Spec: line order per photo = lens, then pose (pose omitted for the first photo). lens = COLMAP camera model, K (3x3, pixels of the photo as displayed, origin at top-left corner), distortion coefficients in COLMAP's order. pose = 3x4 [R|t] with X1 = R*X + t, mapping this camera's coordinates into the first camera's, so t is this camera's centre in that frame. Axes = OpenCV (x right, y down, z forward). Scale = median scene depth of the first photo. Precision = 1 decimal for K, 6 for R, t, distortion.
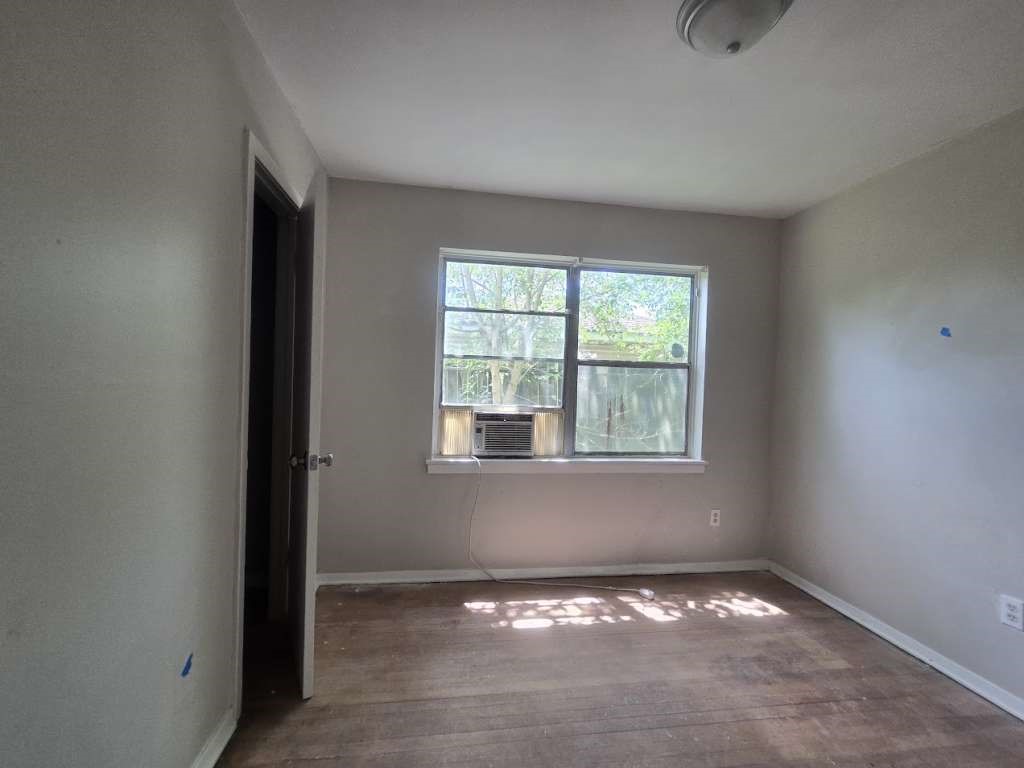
lens RADIAL K [[414.8, 0, 513.7], [0, 414.8, 383.6], [0, 0, 1]] dist [-0.010378, -0.000016]
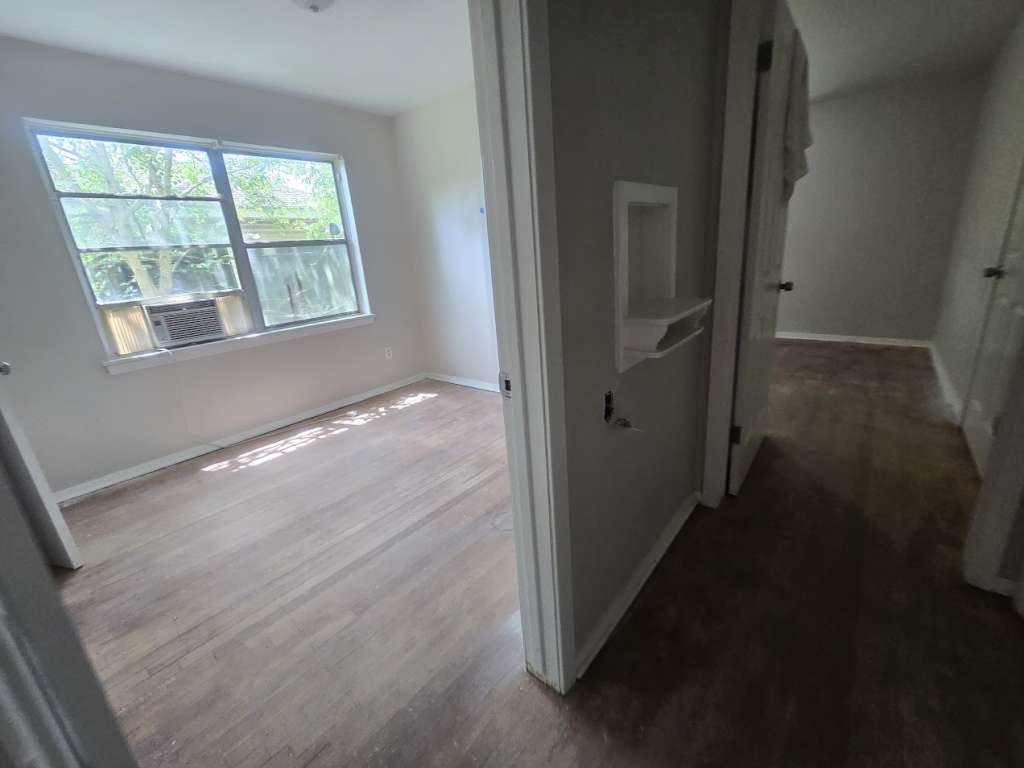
lens RADIAL K [[414.8, 0, 513.7], [0, 414.8, 383.6], [0, 0, 1]] dist [-0.010378, -0.000016]
pose [[0.744601, -0.282258, 0.604897, -0.083009], [0.096273, 0.942135, 0.321112, 0.011327], [-0.660531, -0.180865, 0.728688, -0.344420]]
